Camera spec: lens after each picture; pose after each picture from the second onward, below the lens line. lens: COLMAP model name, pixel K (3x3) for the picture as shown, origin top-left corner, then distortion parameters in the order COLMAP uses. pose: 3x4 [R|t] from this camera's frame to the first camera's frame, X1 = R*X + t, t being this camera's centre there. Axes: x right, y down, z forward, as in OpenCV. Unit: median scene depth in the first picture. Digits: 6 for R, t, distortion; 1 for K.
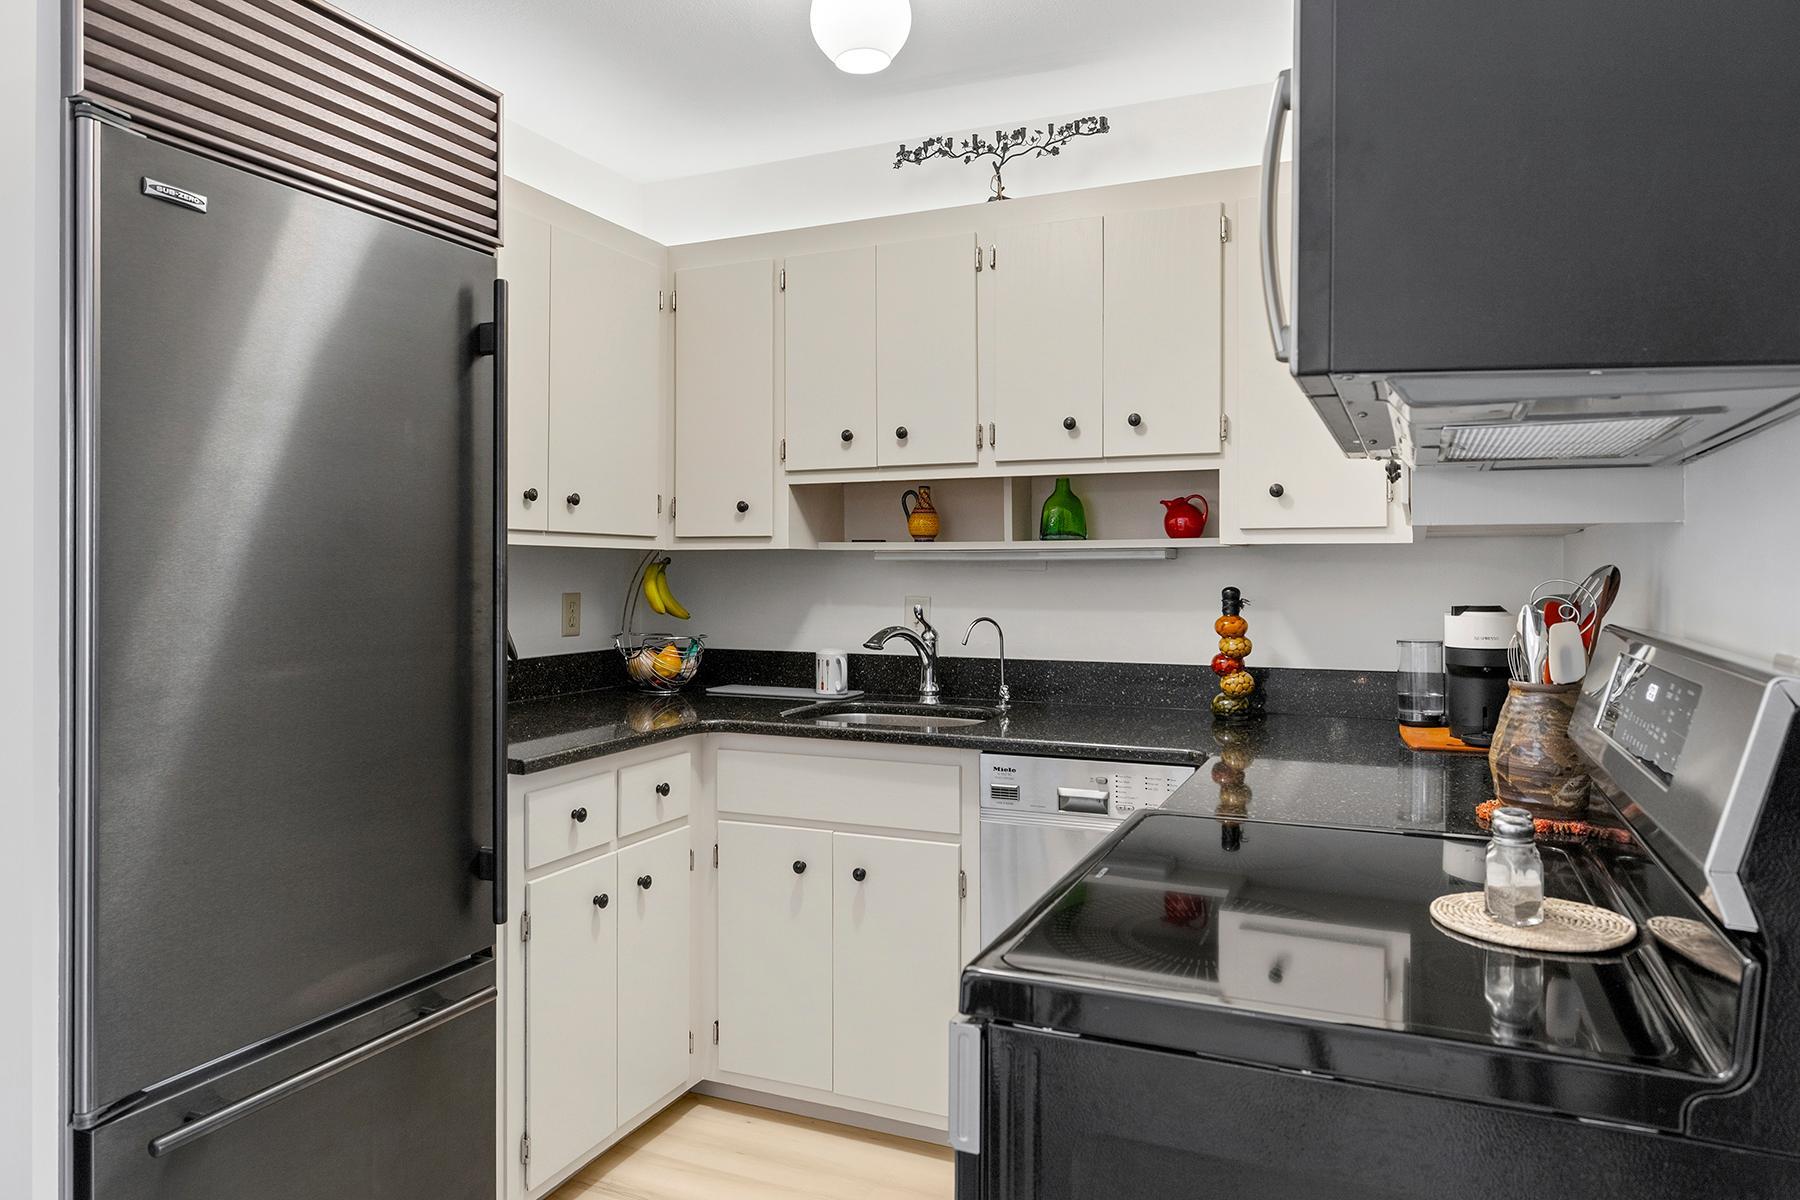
lens RADIAL K [[1209.4, 0, 896.9], [0, 1209.4, 590.6], [0, 0, 1]] dist [-0.002409, 0.010886]
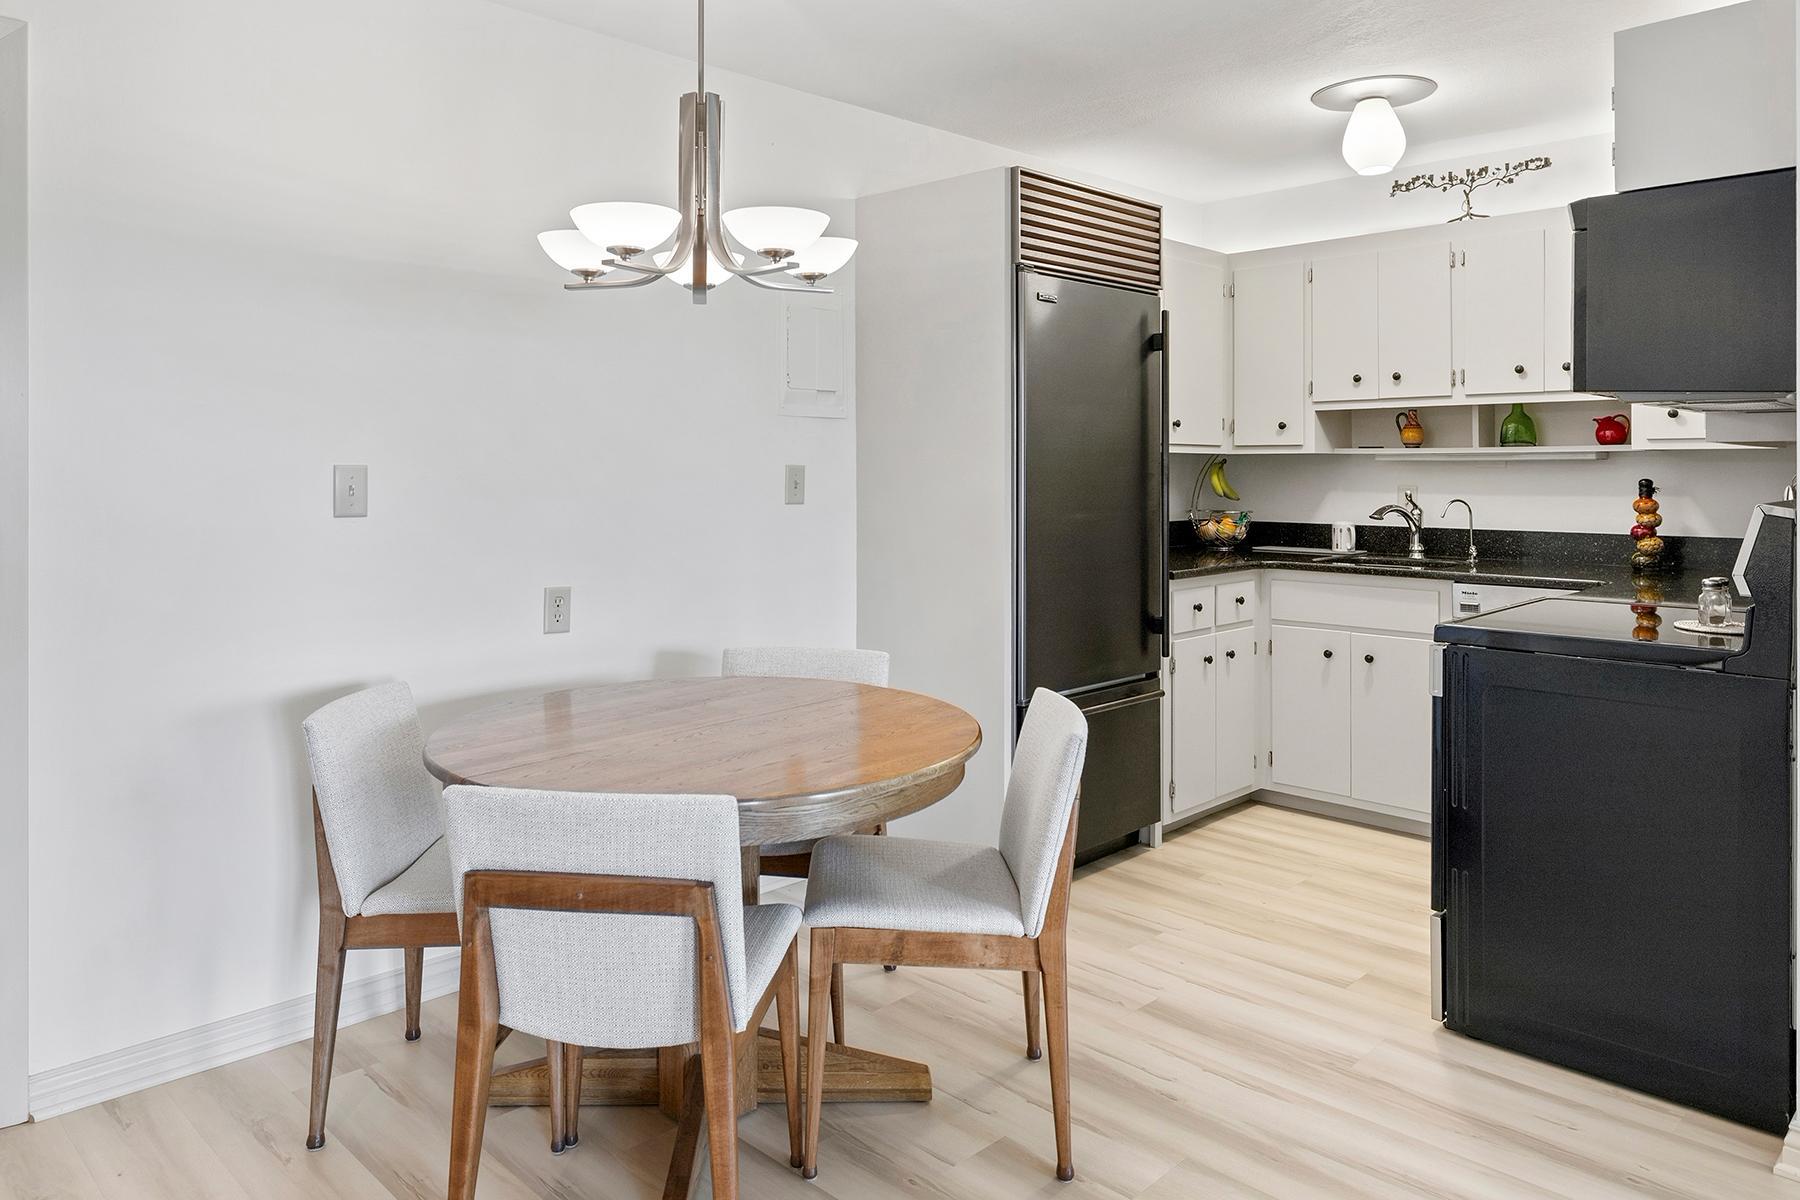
lens RADIAL K [[1209.4, 0, 878.7], [0, 1209.4, 465.7], [0, 0, 1]] dist [-0.002409, 0.010886]
pose [[0.925955, -0.000502, -0.377634, -0.025032], [-0.007378, 0.999784, -0.019420, 0.015316], [0.377562, 0.020768, 0.925751, -0.649483]]
